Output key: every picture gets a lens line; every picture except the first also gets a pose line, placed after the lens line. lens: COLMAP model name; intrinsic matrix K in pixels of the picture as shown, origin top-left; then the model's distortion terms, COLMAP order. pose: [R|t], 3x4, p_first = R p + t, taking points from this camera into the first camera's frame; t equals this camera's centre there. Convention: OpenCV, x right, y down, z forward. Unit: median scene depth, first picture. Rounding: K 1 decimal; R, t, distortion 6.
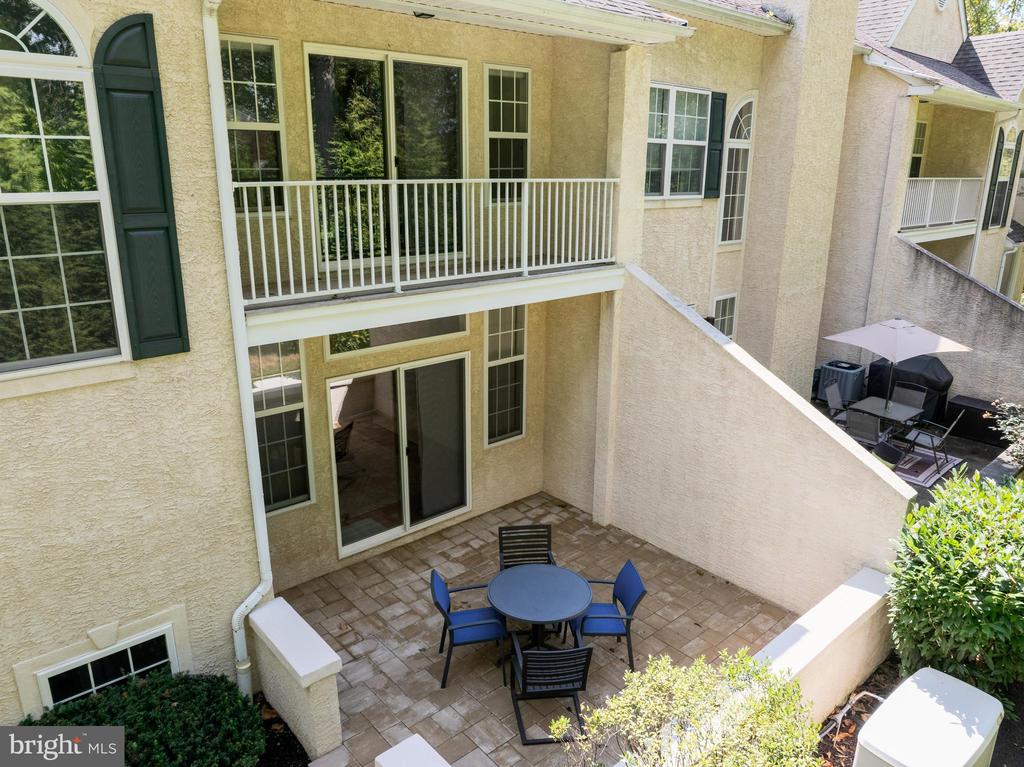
lens RADIAL K [[721.3, 0, 512.0], [0, 721.3, 383.5], [0, 0, 1]] dist [-0.064600, 0.039082]
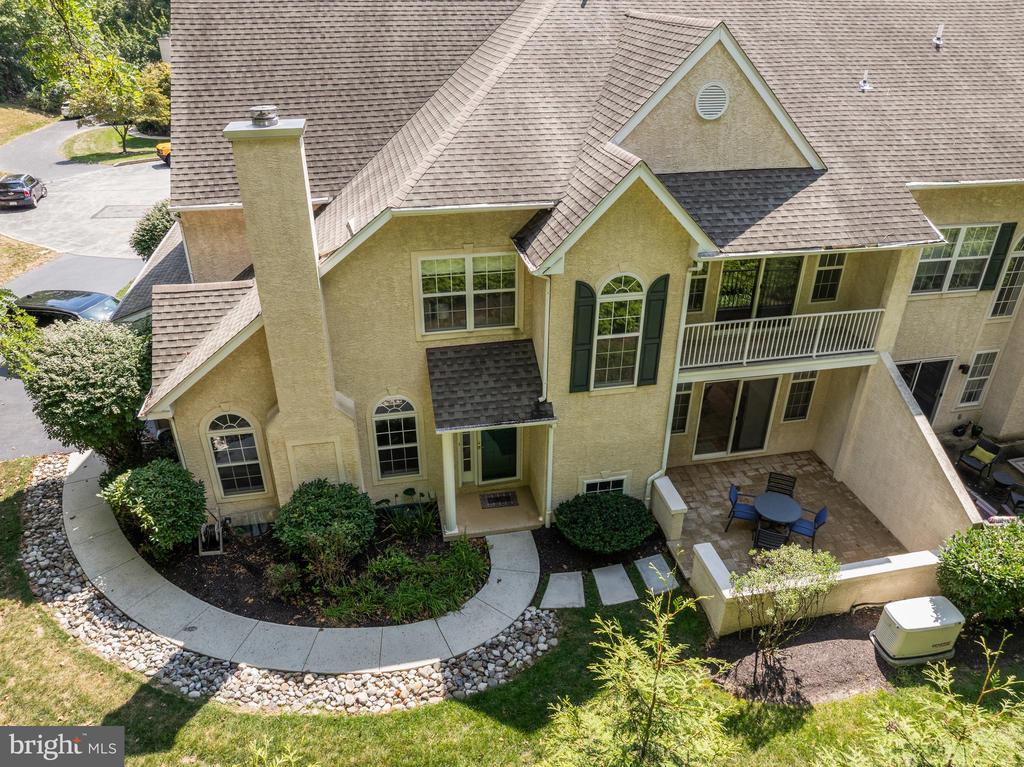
lens RADIAL K [[717.3, 0, 512.0], [0, 717.3, 383.5], [0, 0, 1]] dist [-0.037505, -0.001672]
pose [[0.866205, 0.243413, -0.436392, 0.143263], [-0.142630, 0.957438, 0.250935, -0.376960], [0.478900, -0.155119, 0.864056, -0.915474]]
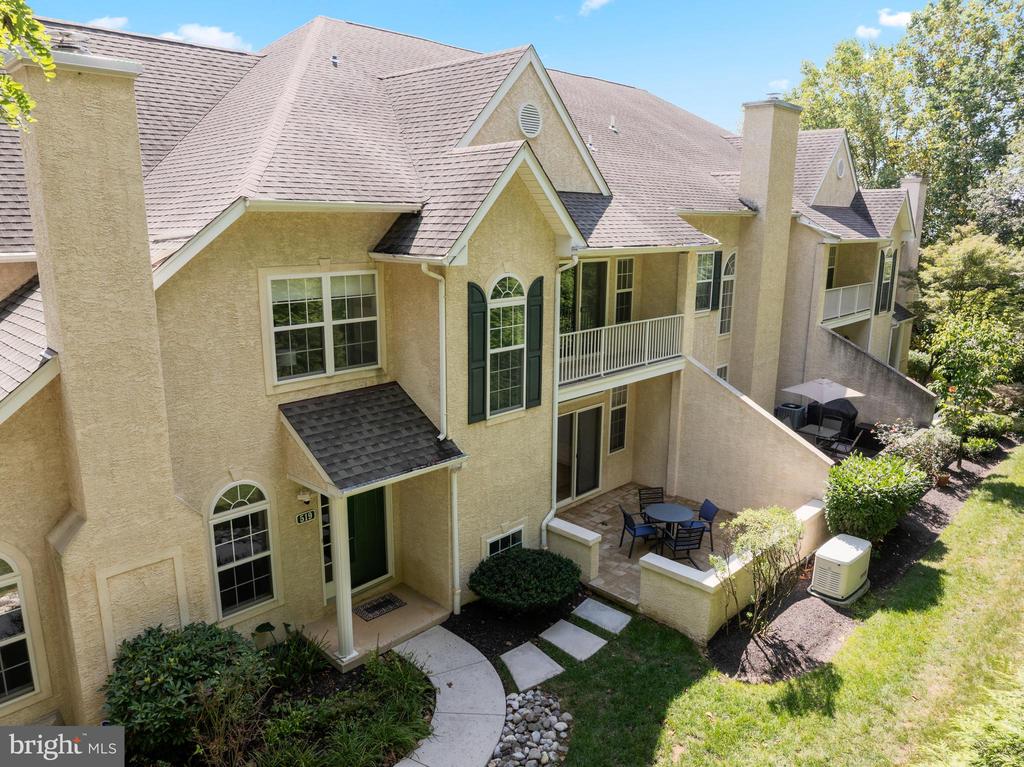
lens RADIAL K [[718.4, 0, 508.9], [0, 718.4, 386.5], [0, 0, 1]] dist [-0.043400, 0.000093]
pose [[0.996833, -0.018609, 0.077313, -0.440261], [0.023463, 0.997778, -0.062362, 0.023604], [-0.075980, 0.063978, 0.995055, -0.830091]]
